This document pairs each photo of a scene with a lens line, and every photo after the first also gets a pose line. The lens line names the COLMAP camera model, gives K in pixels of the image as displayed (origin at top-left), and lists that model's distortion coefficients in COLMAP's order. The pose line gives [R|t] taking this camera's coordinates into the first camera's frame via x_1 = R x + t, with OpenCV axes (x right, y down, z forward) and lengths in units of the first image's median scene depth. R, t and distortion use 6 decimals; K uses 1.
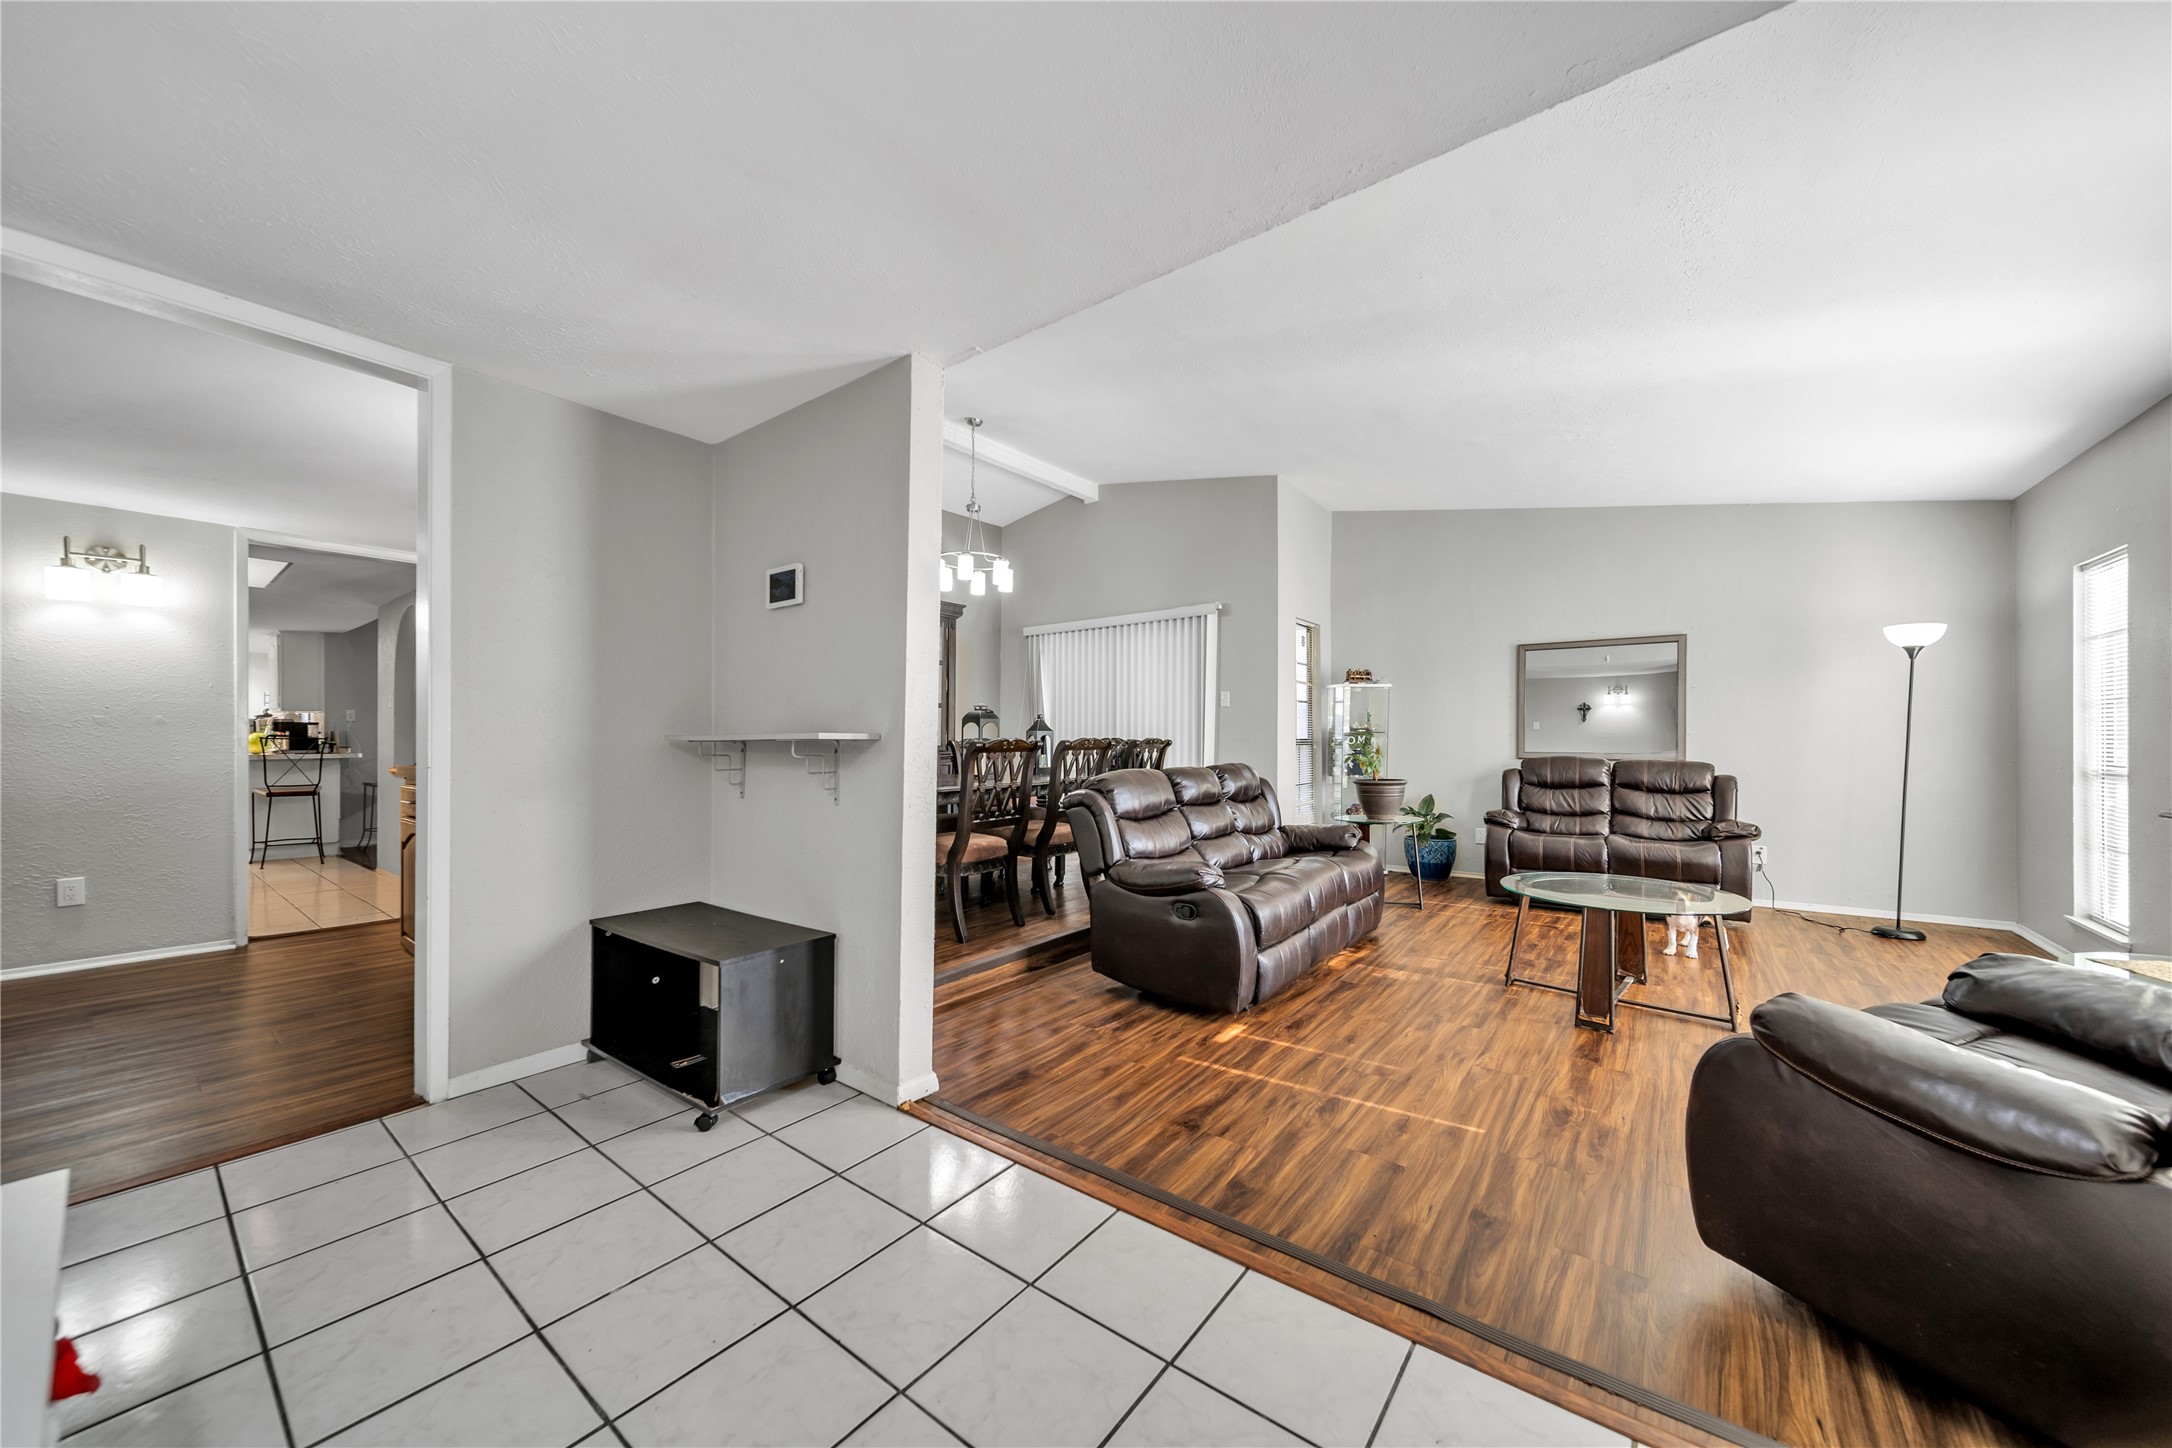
lens RADIAL K [[781.9, 0, 1075.8], [0, 781.9, 728.7], [0, 0, 1]] dist [-0.000945, -0.000255]
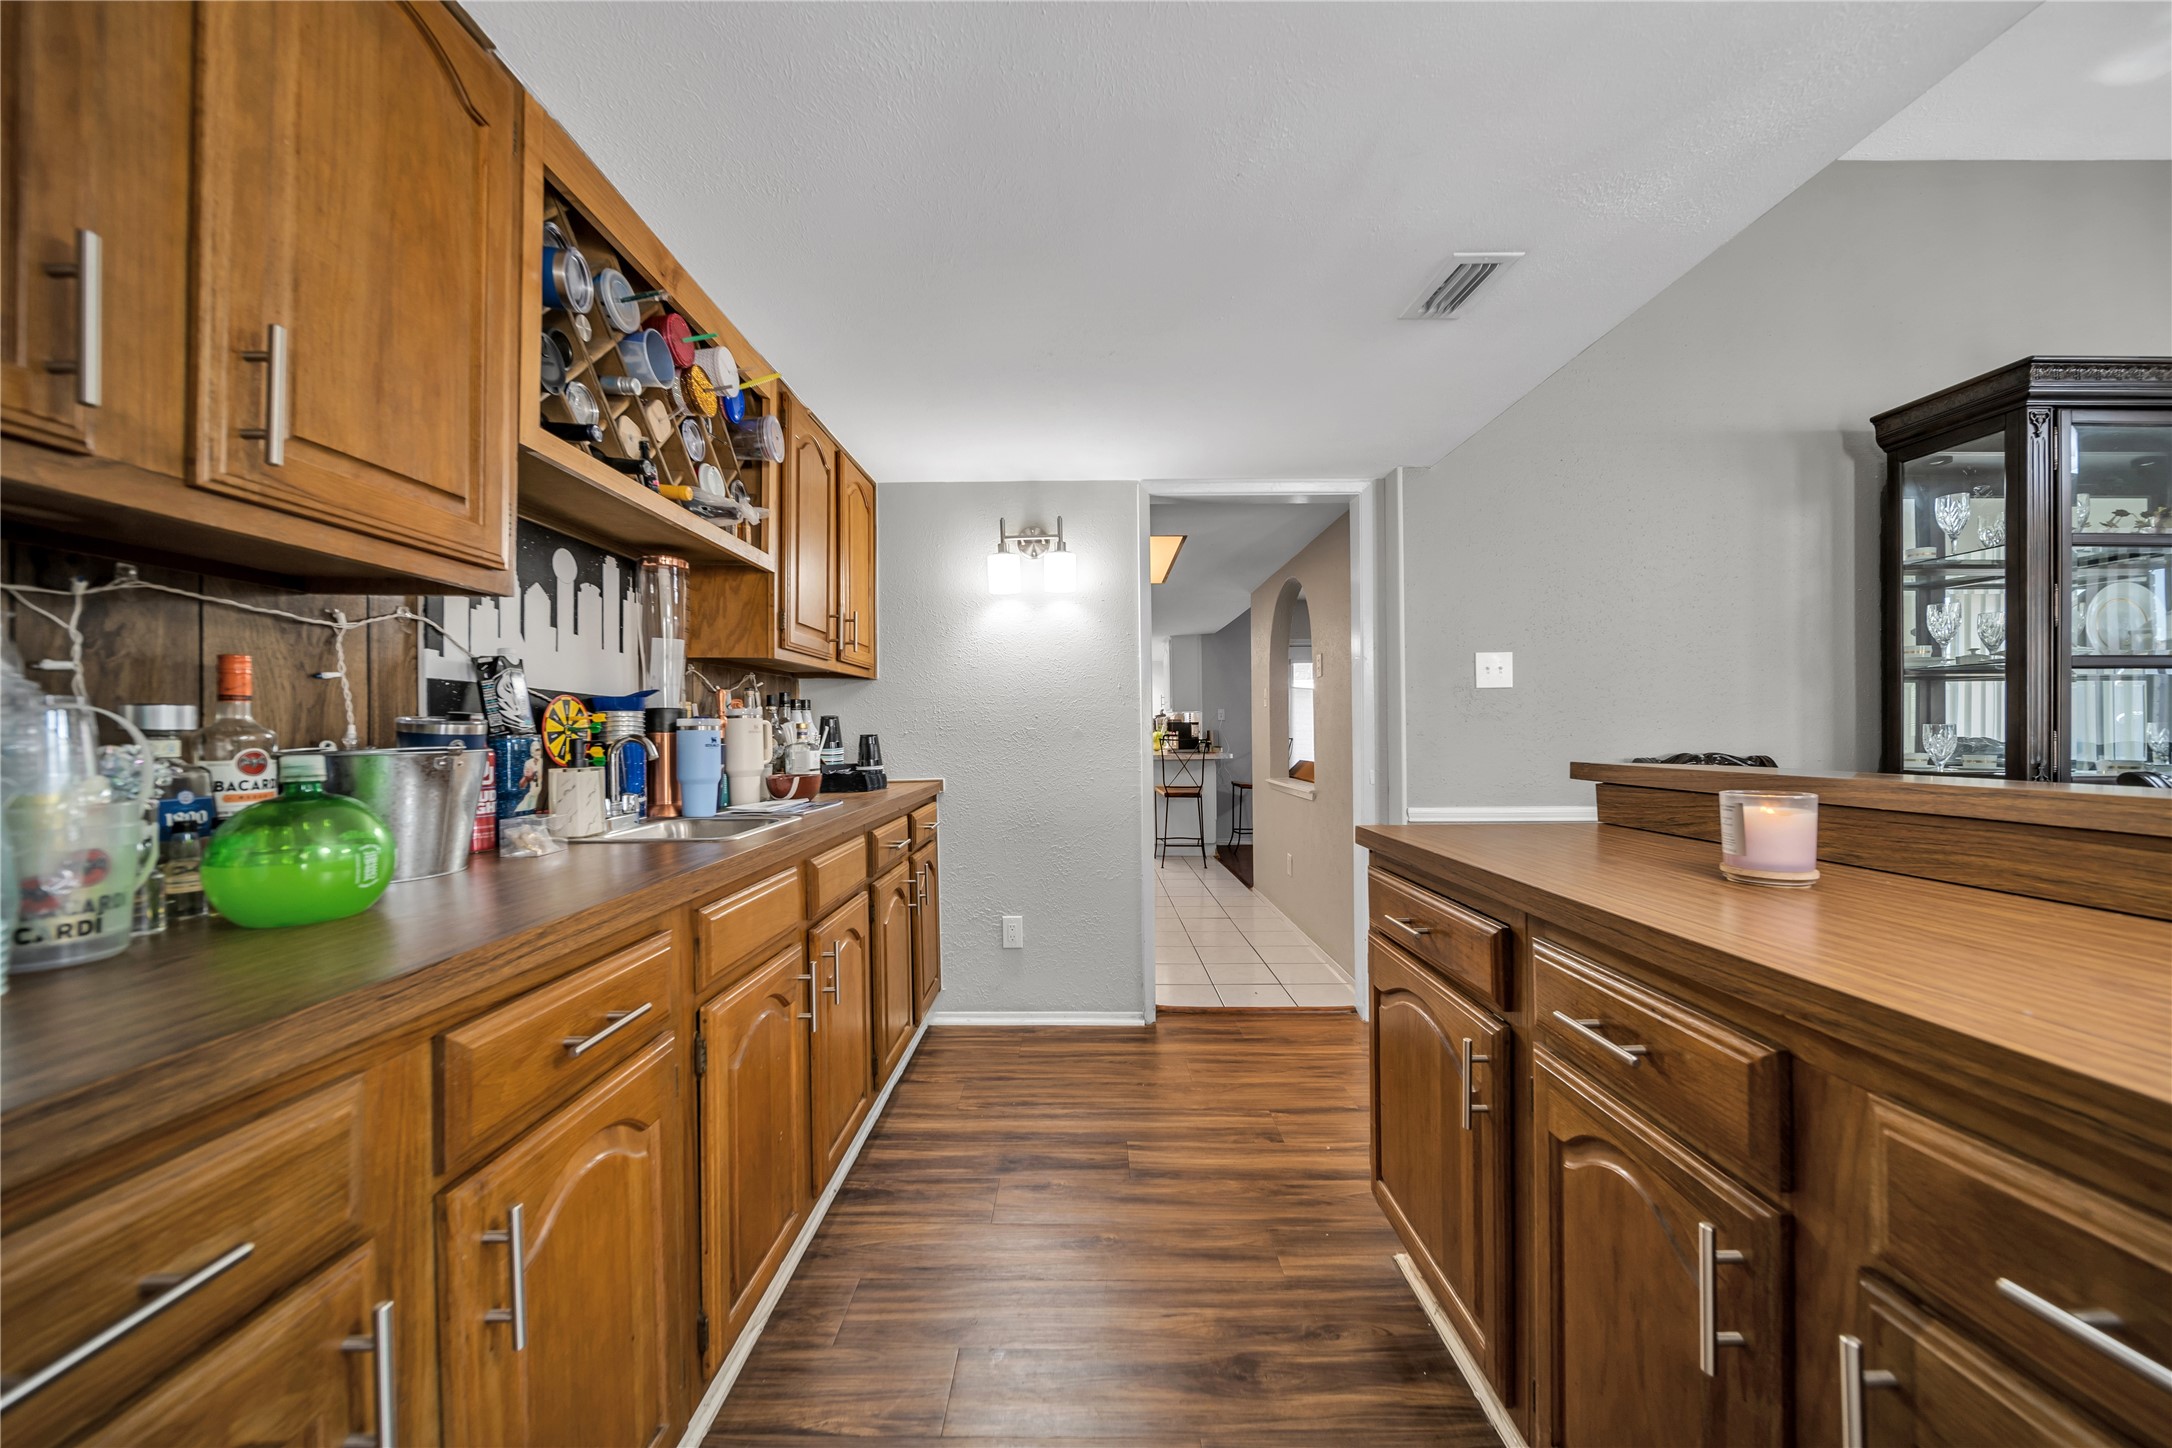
lens RADIAL K [[781.9, 0, 1075.8], [0, 781.9, 728.7], [0, 0, 1]] dist [-0.000945, -0.000255]
pose [[0.613267, -0.001760, -0.789873, -0.294003], [0.012228, 0.999899, 0.007266, -0.011027], [0.789781, -0.014115, 0.613227, 0.276284]]
